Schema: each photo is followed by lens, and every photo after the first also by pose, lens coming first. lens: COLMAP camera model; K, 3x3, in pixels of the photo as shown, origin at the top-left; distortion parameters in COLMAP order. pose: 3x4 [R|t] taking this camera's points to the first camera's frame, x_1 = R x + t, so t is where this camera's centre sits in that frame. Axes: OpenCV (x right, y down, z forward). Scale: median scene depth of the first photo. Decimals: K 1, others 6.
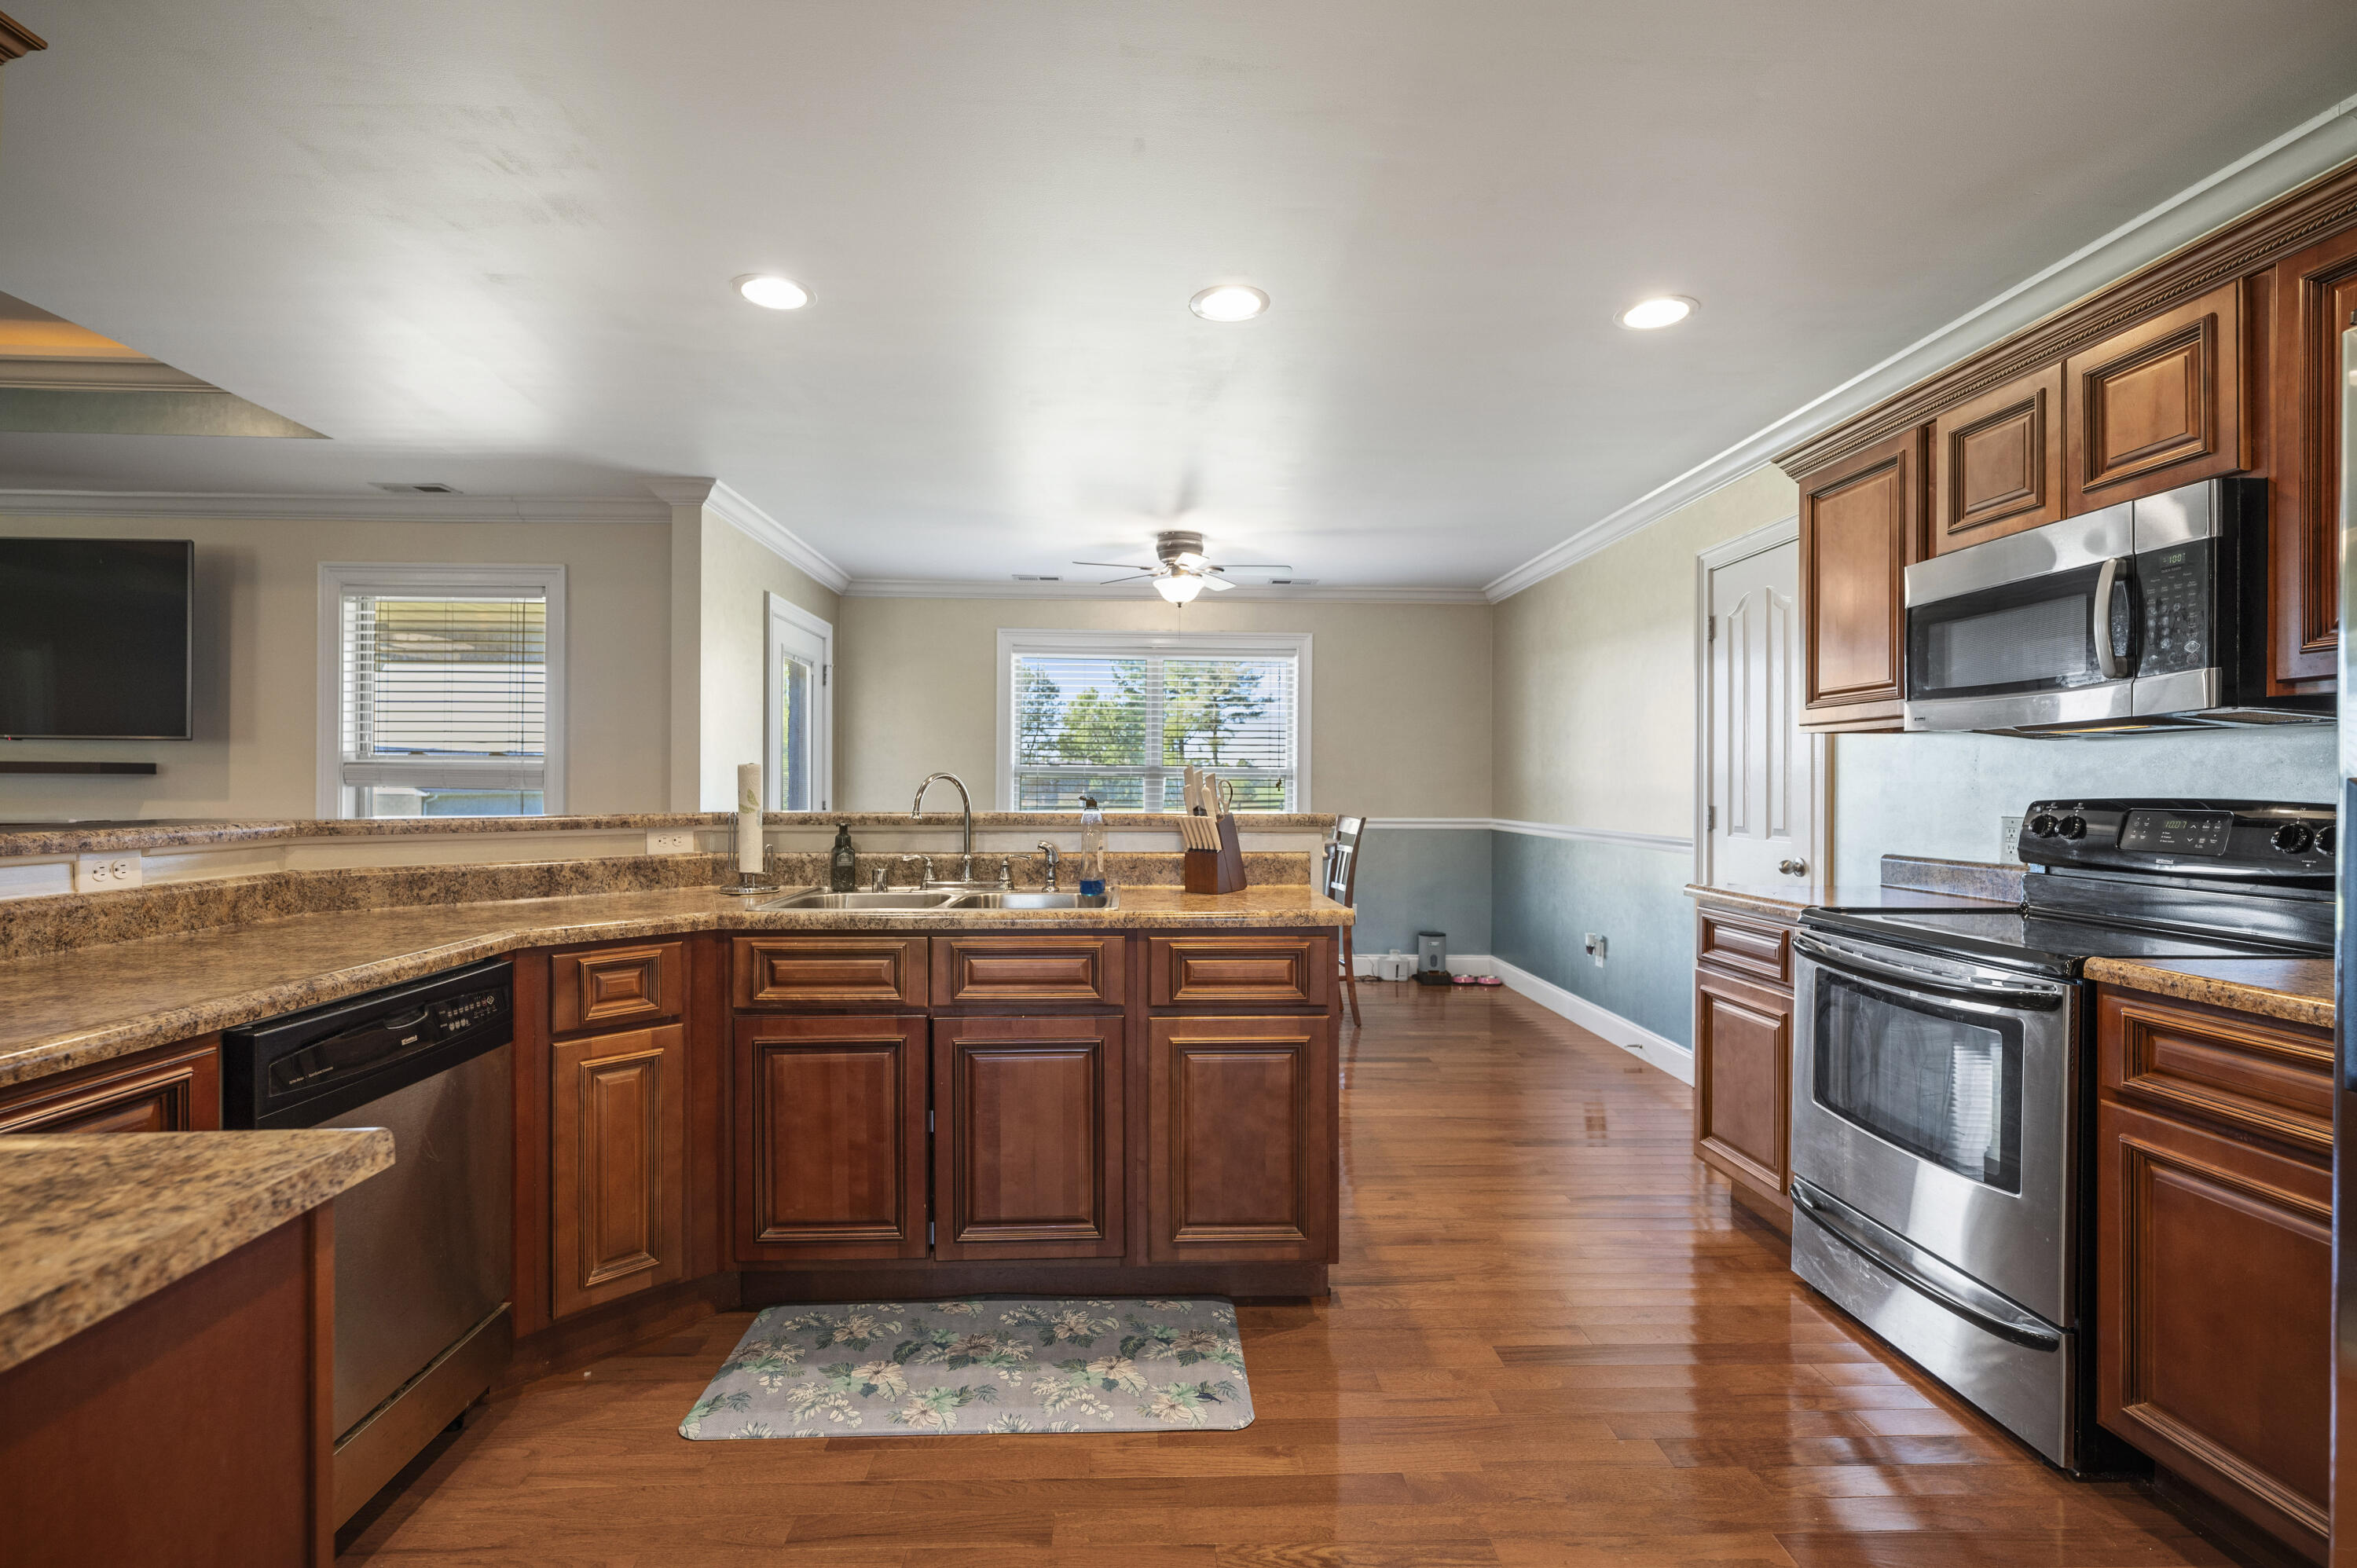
lens RADIAL K [[1076.3, 0, 1176.7], [0, 1076.3, 779.1], [0, 0, 1]] dist [-0.003664, -0.000450]
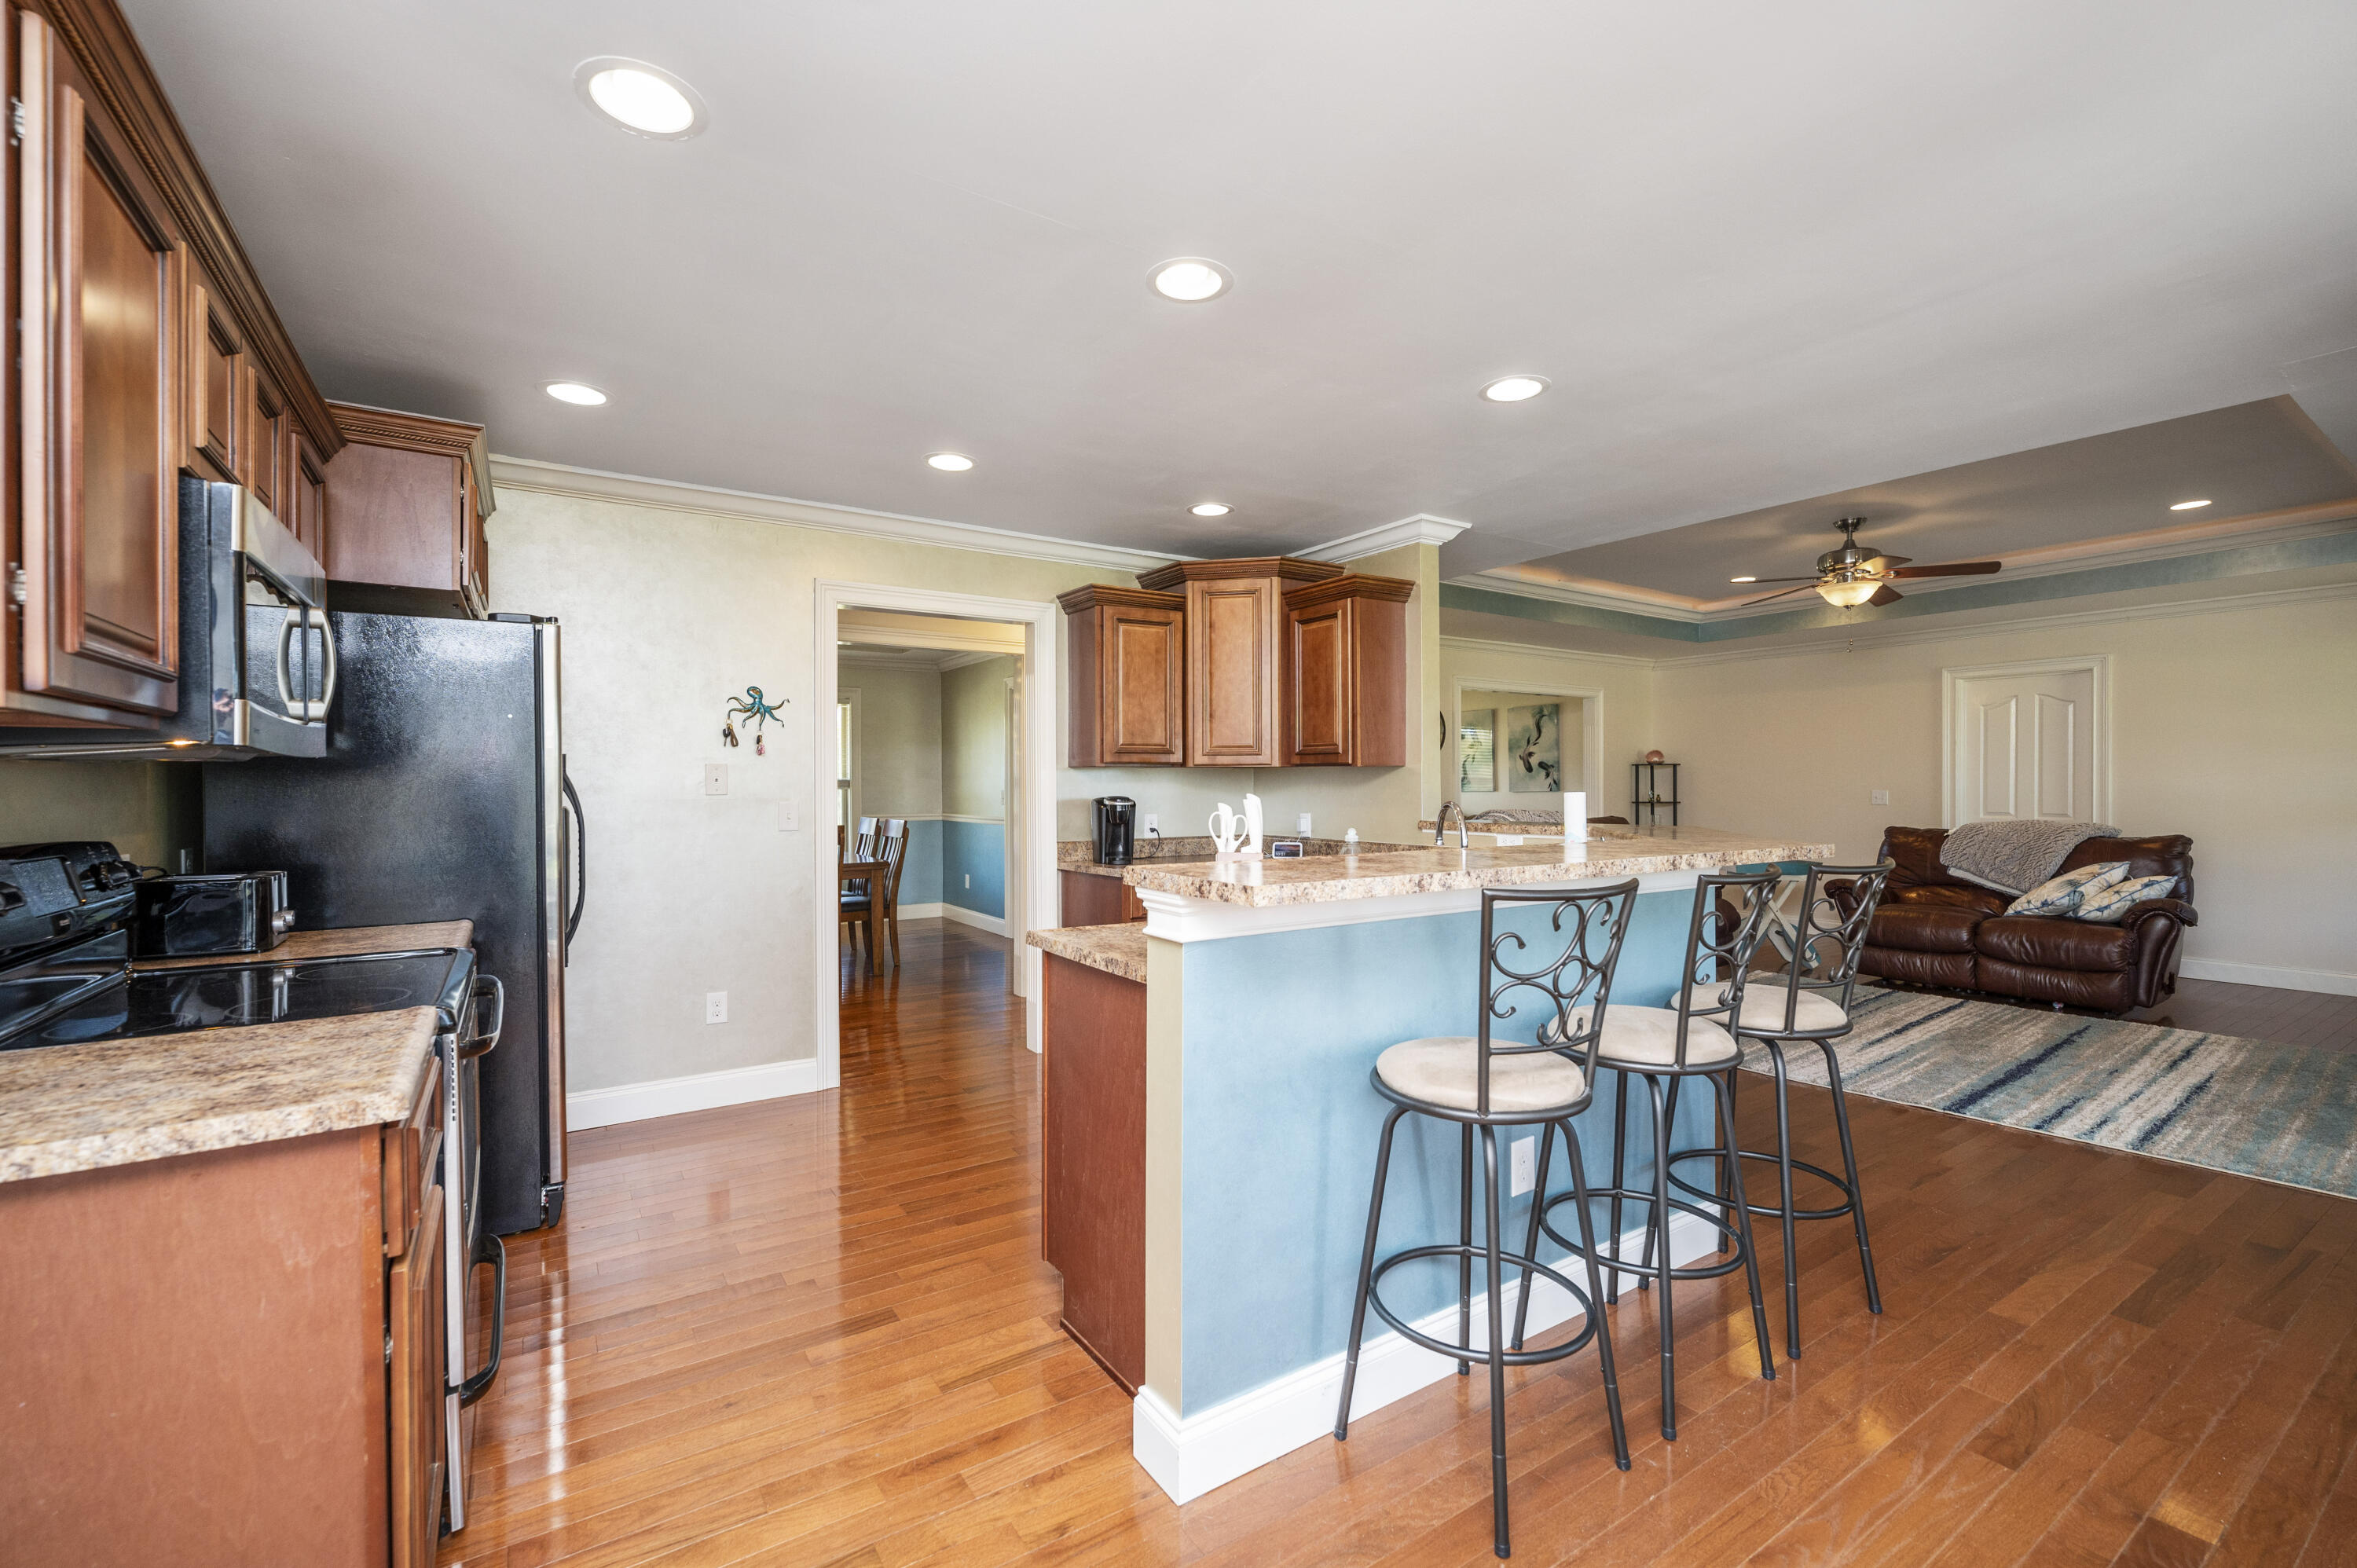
lens RADIAL K [[994.6, 0, 1178.5], [0, 994.6, 784.0], [0, 0, 1]] dist [-0.000324, -0.000196]
pose [[-0.856665, -0.002638, -0.515866, 0.516915], [0.001513, 0.999970, -0.007626, -0.018316], [0.515871, -0.007314, -0.856635, 1.818504]]
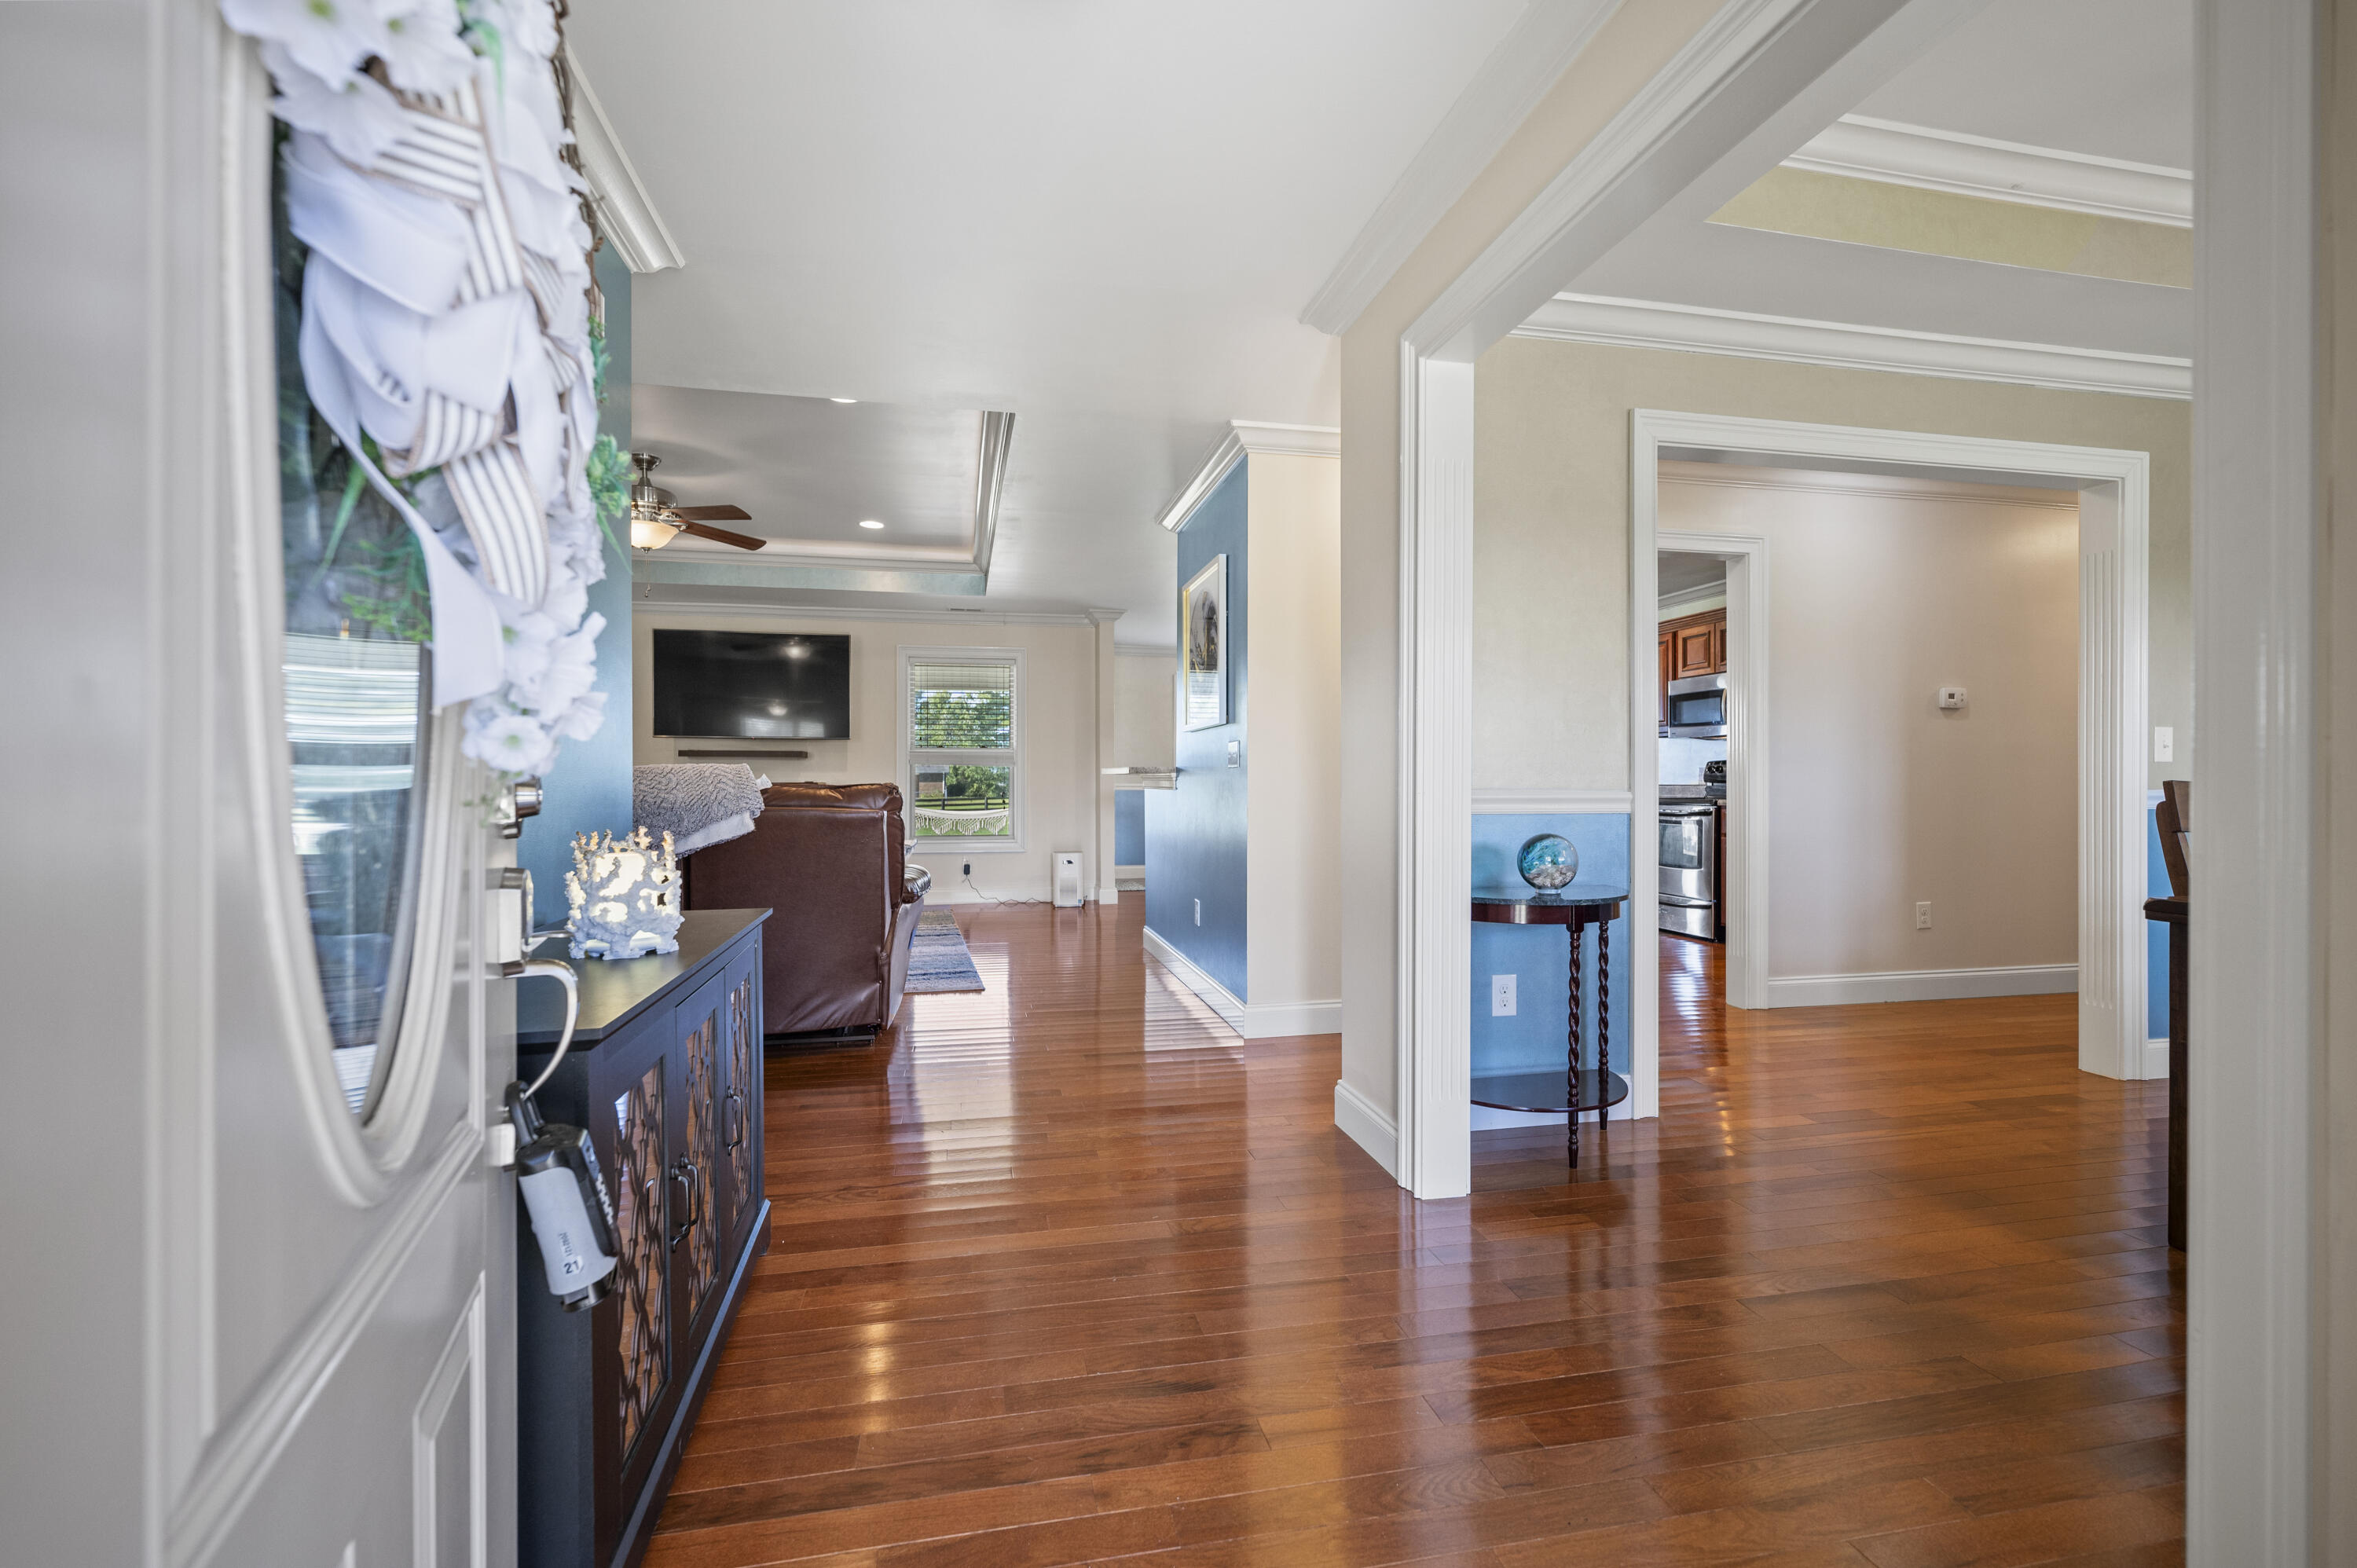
lens RADIAL K [[994.6, 0, 1178.5], [0, 994.6, 784.0], [0, 0, 1]] dist [-0.000324, -0.000196]
pose [[0.985969, -0.005423, 0.166841, -1.101823], [0.004318, 0.999966, 0.006989, 0.056305], [-0.166873, -0.006170, 0.985959, -1.463792]]
